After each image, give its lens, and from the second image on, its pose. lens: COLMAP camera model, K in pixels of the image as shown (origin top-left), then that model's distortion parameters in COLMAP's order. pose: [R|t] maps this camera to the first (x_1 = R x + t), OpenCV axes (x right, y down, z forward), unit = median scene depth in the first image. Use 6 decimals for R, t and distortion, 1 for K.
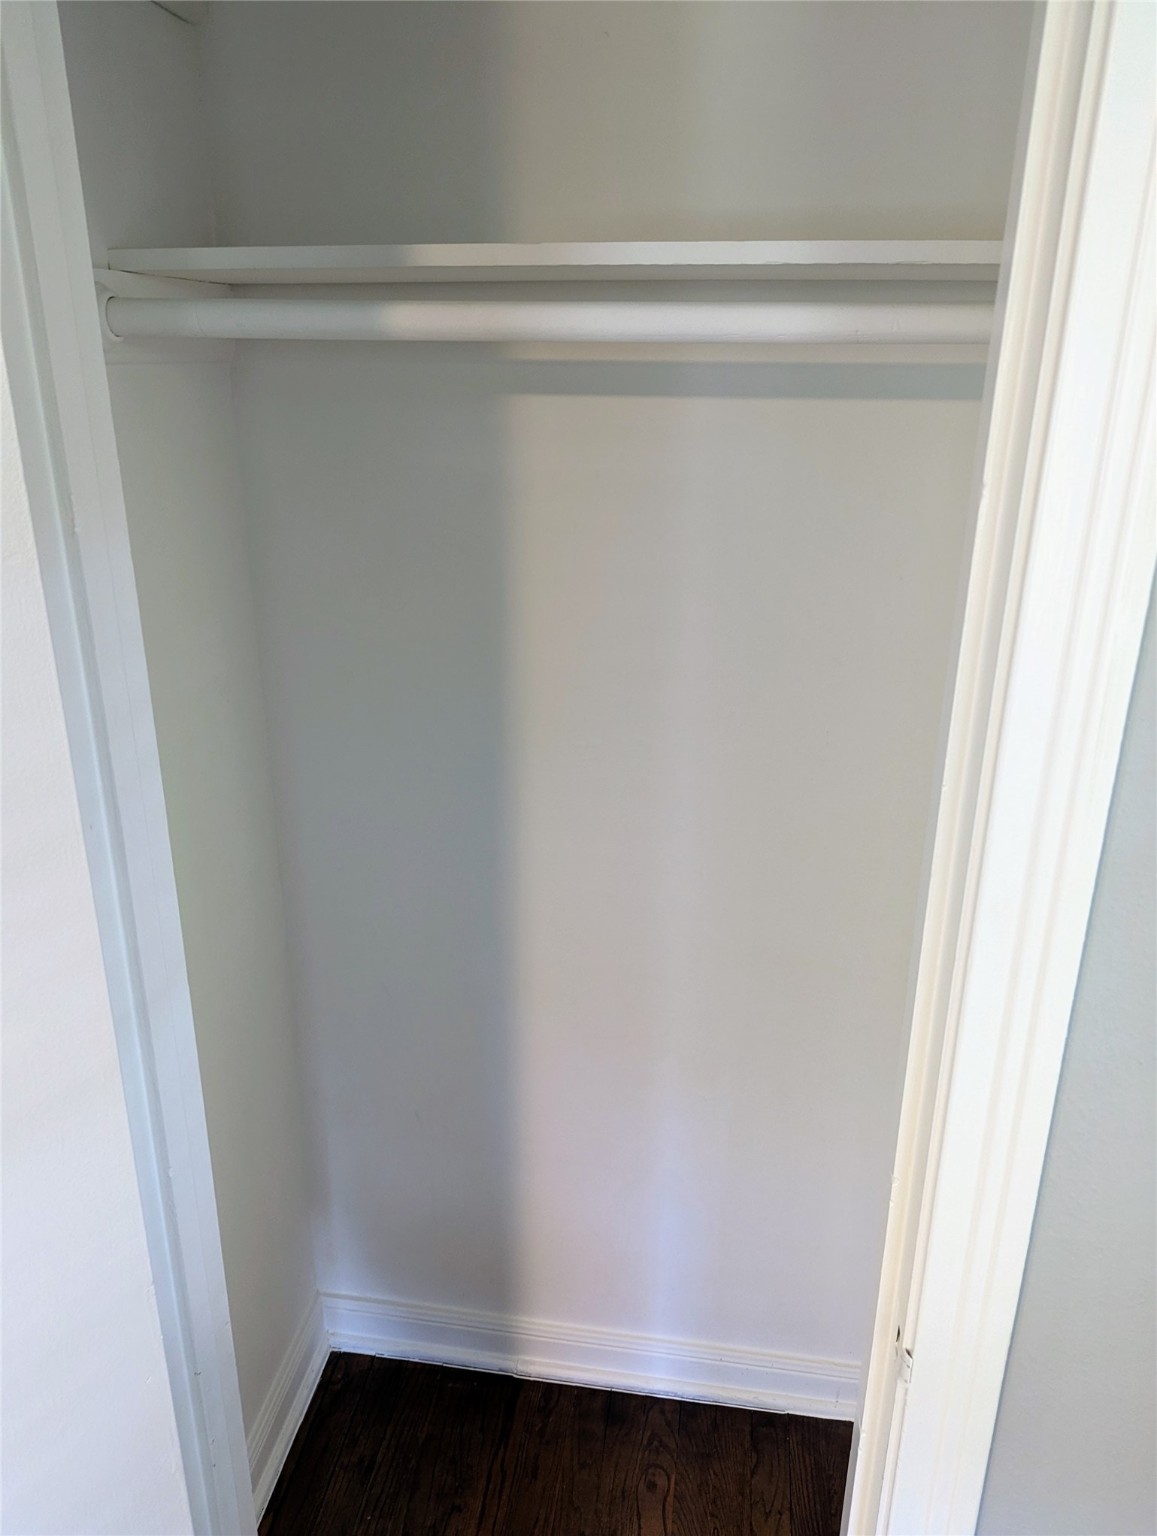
lens RADIAL K [[1066.1, 0, 578.5], [0, 1066.1, 768.0], [0, 0, 1]] dist [0.071186, -0.063808]
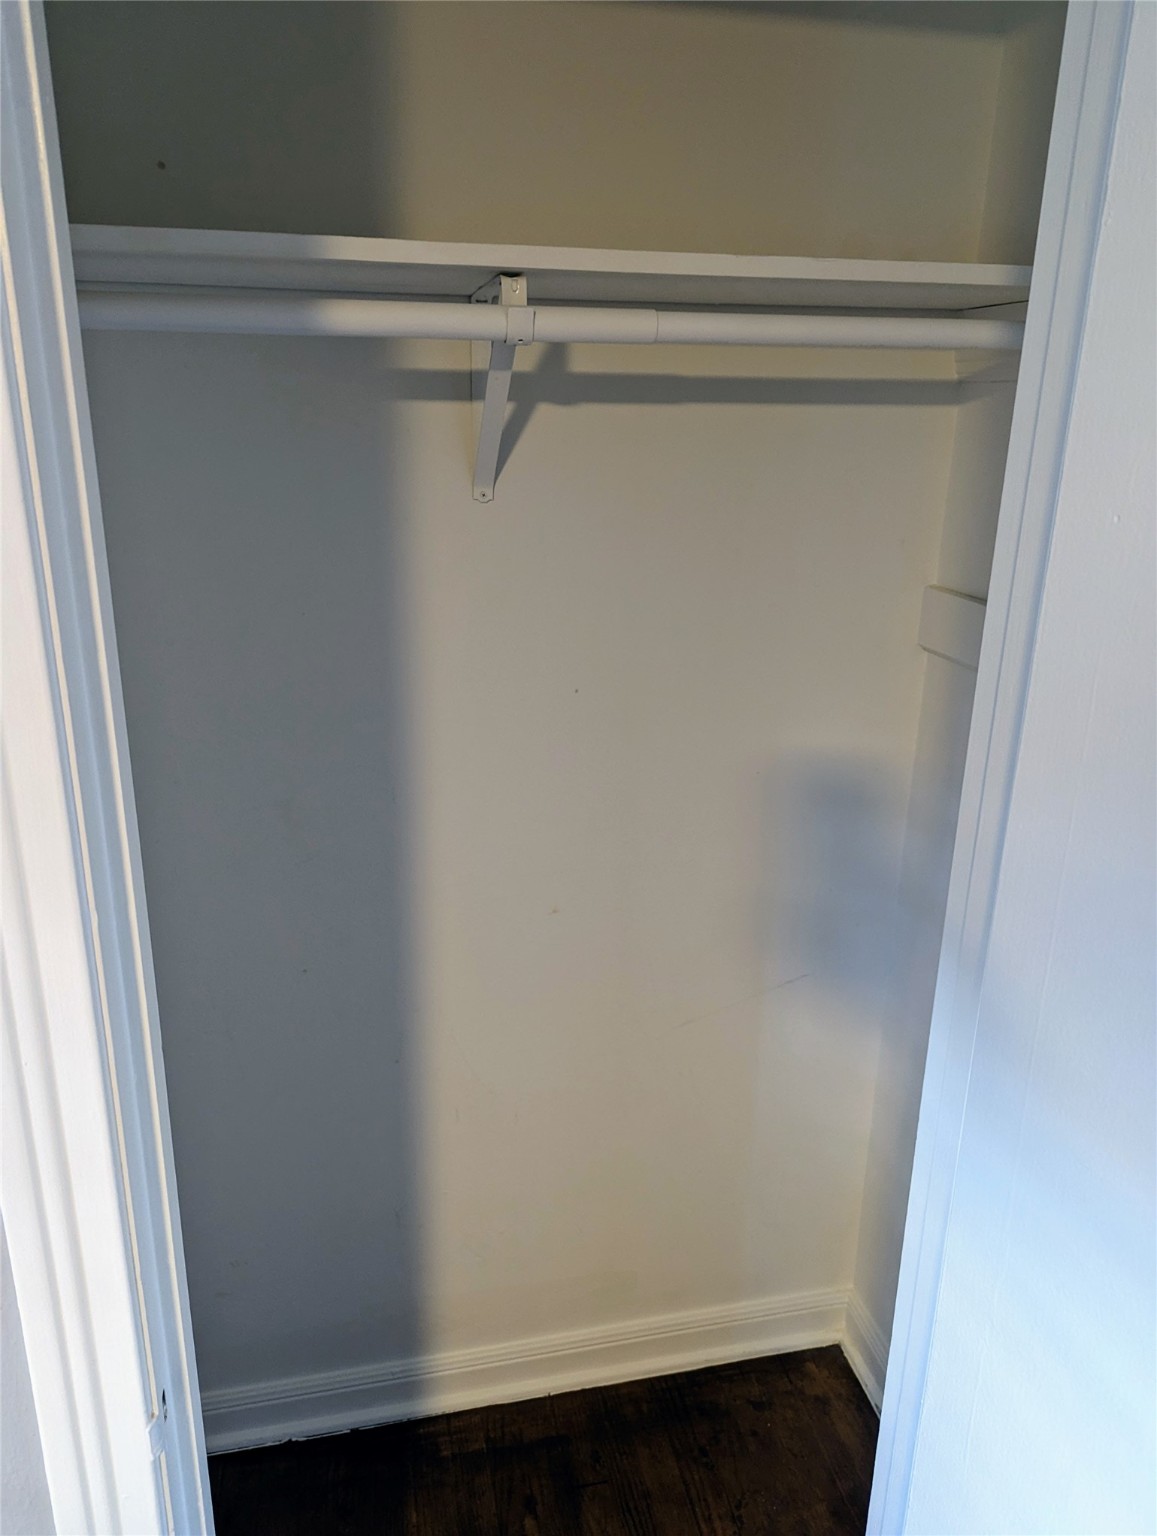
lens RADIAL K [[1084.2, 0, 579.7], [0, 1084.2, 778.0], [0, 0, 1]] dist [0.060839, -0.055388]
pose [[0.933942, -0.117755, 0.337469, -0.279557], [0.116488, 0.992900, 0.024081, -0.015893], [-0.337908, 0.016821, 0.941029, 0.036631]]
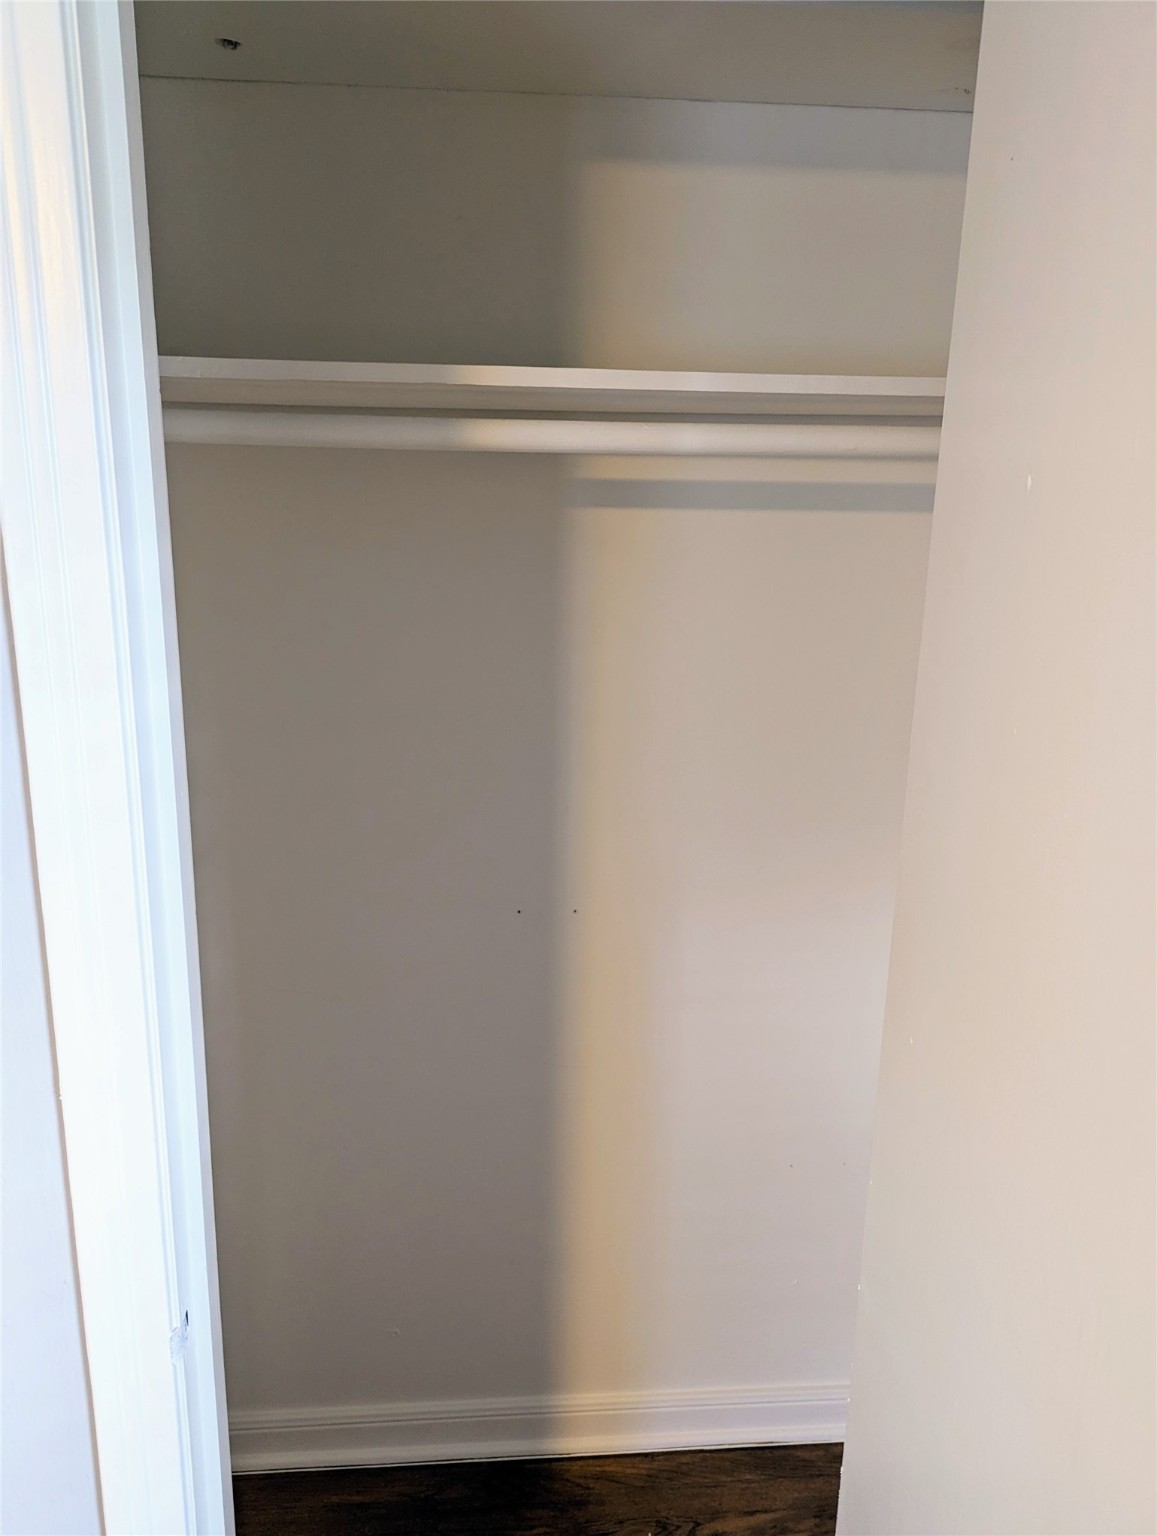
lens RADIAL K [[1006.5, 0, 582.3], [0, 1006.5, 794.6], [0, 0, 1]] dist [0.032122, 0.000277]
pose [[0.975613, -0.058475, 0.211564, -0.246045], [0.069558, 0.996548, -0.045319, -0.013742], [-0.208184, 0.058930, 0.976313, 0.032197]]
